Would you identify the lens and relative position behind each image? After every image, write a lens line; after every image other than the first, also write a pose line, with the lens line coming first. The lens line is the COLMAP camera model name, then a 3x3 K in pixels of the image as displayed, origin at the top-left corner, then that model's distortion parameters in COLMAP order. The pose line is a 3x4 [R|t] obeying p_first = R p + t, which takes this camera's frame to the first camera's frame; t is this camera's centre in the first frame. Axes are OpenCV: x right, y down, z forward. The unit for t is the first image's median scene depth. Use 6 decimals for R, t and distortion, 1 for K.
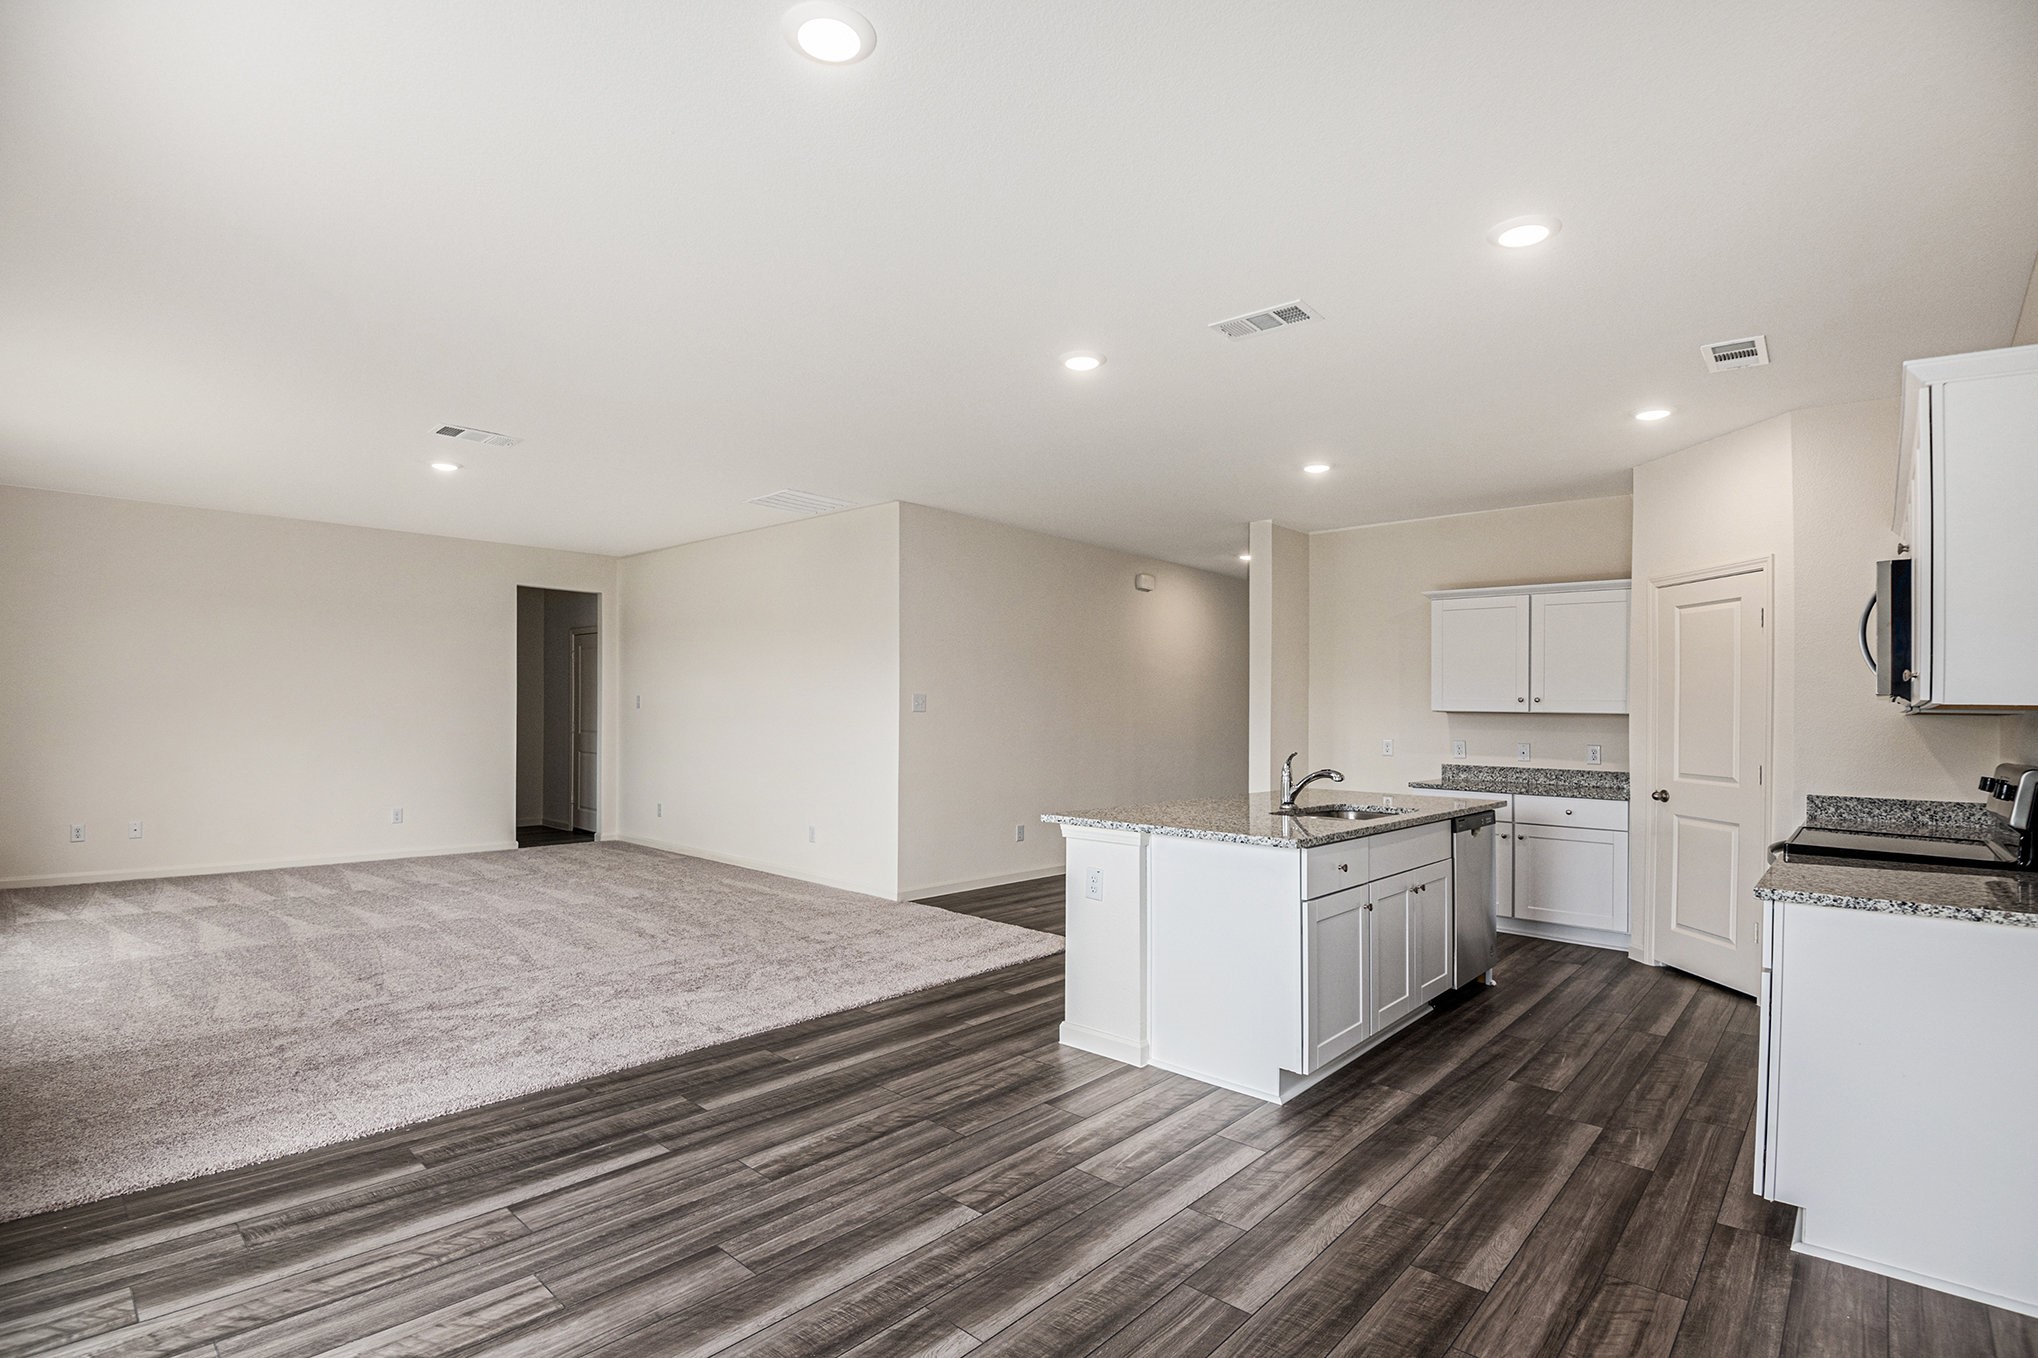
lens RADIAL K [[953.9, 0, 992.7], [0, 953.9, 695.2], [0, 0, 1]] dist [-0.001006, -0.019023]
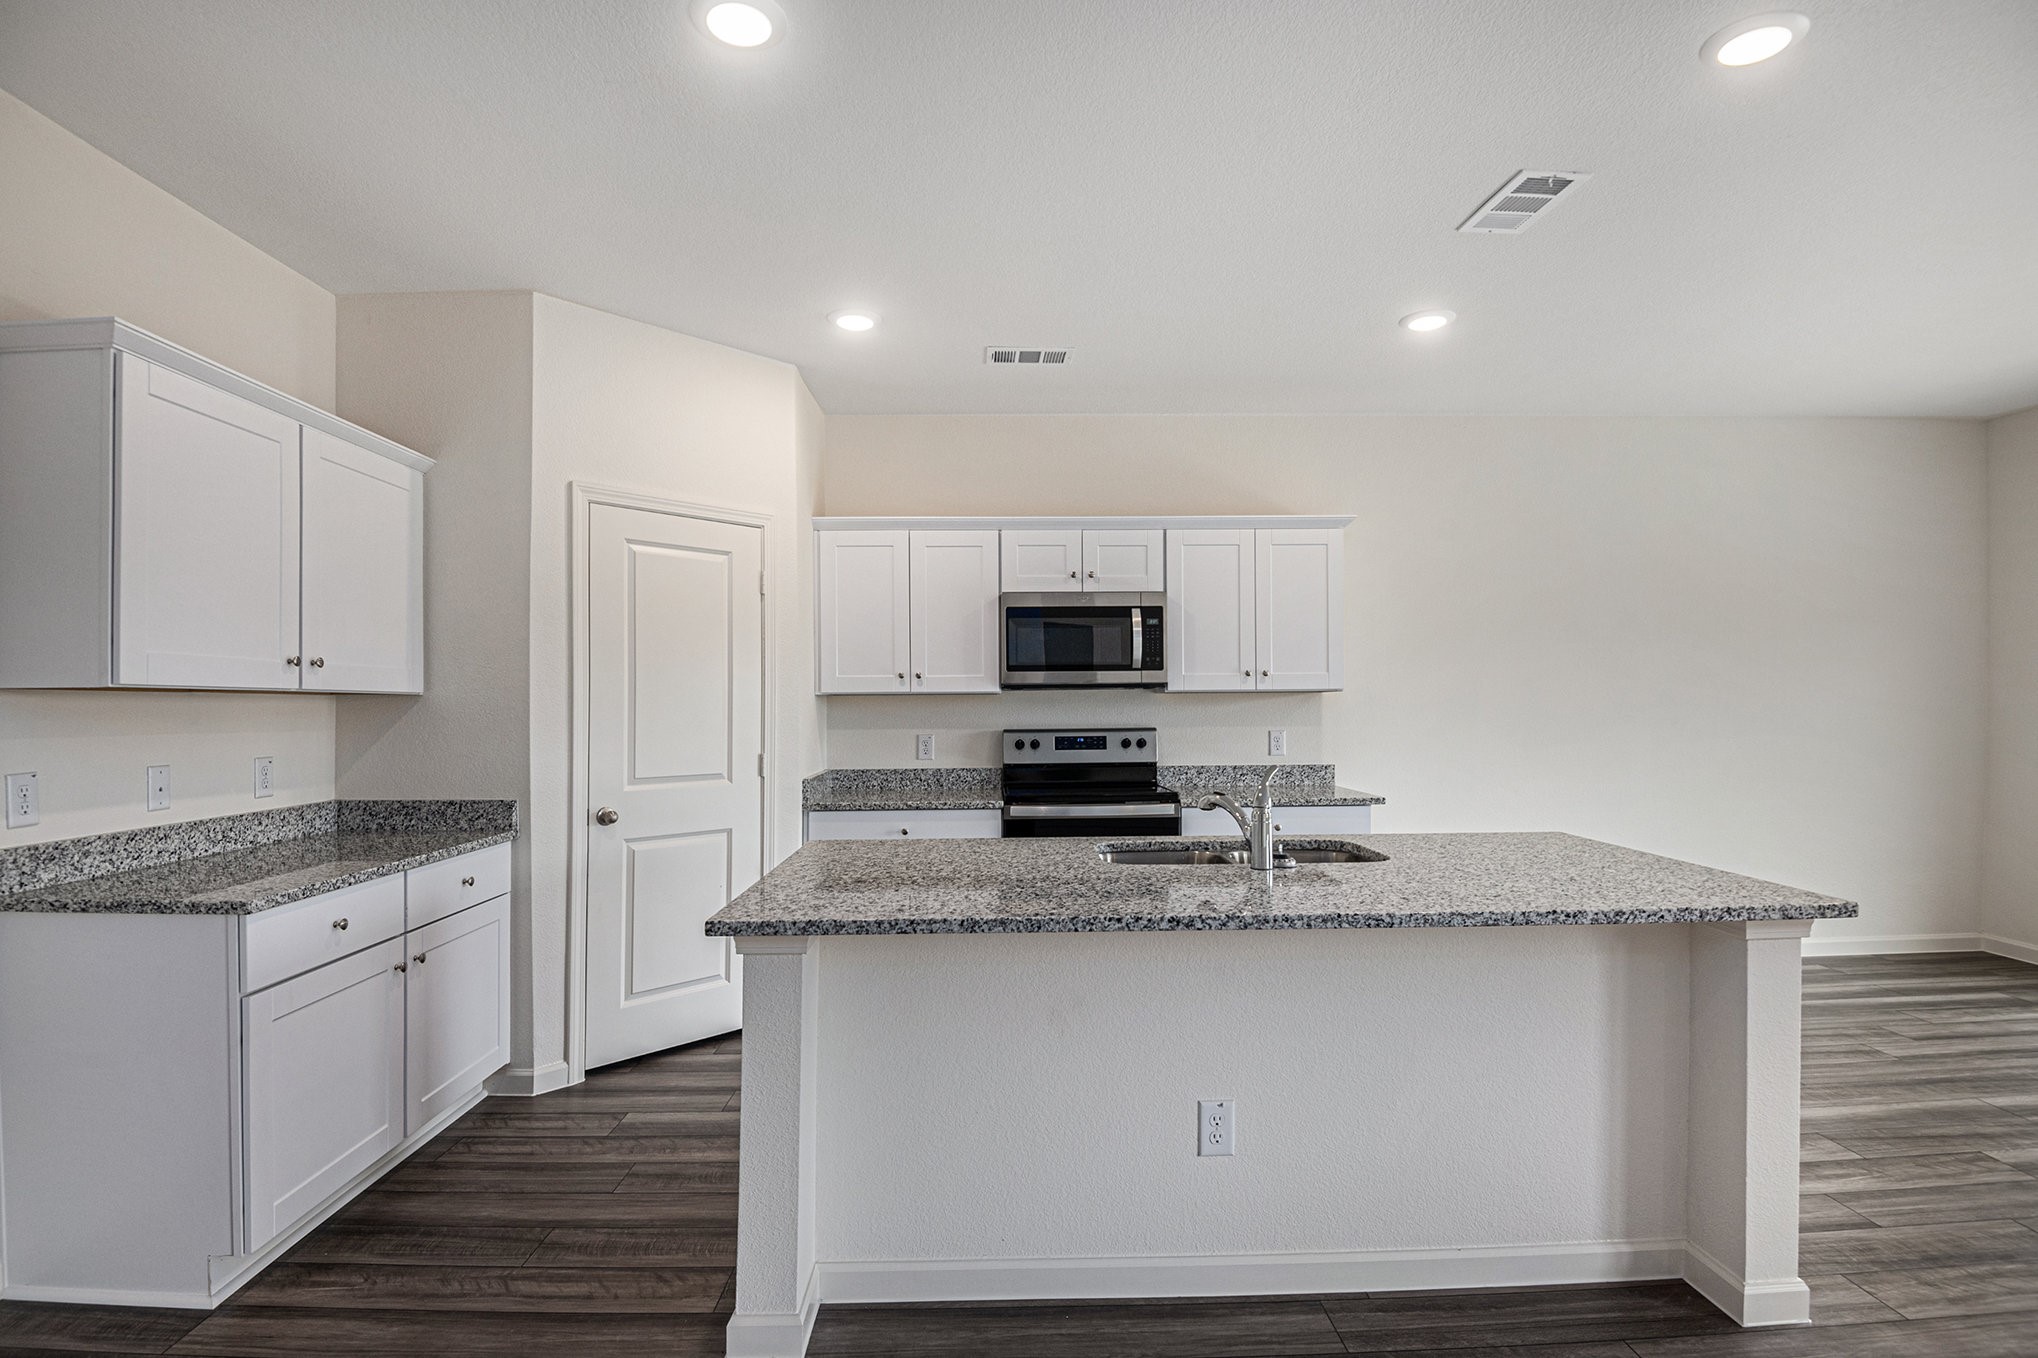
lens RADIAL K [[1010.1, 0, 975.7], [0, 1010.1, 688.7], [0, 0, 1]] dist [-0.016429, -0.016165]
pose [[-0.710783, 0.007547, 0.703370, 0.025685], [-0.011059, 0.999699, -0.021902, 0.047490], [-0.703324, -0.023347, -0.710486, 2.181904]]
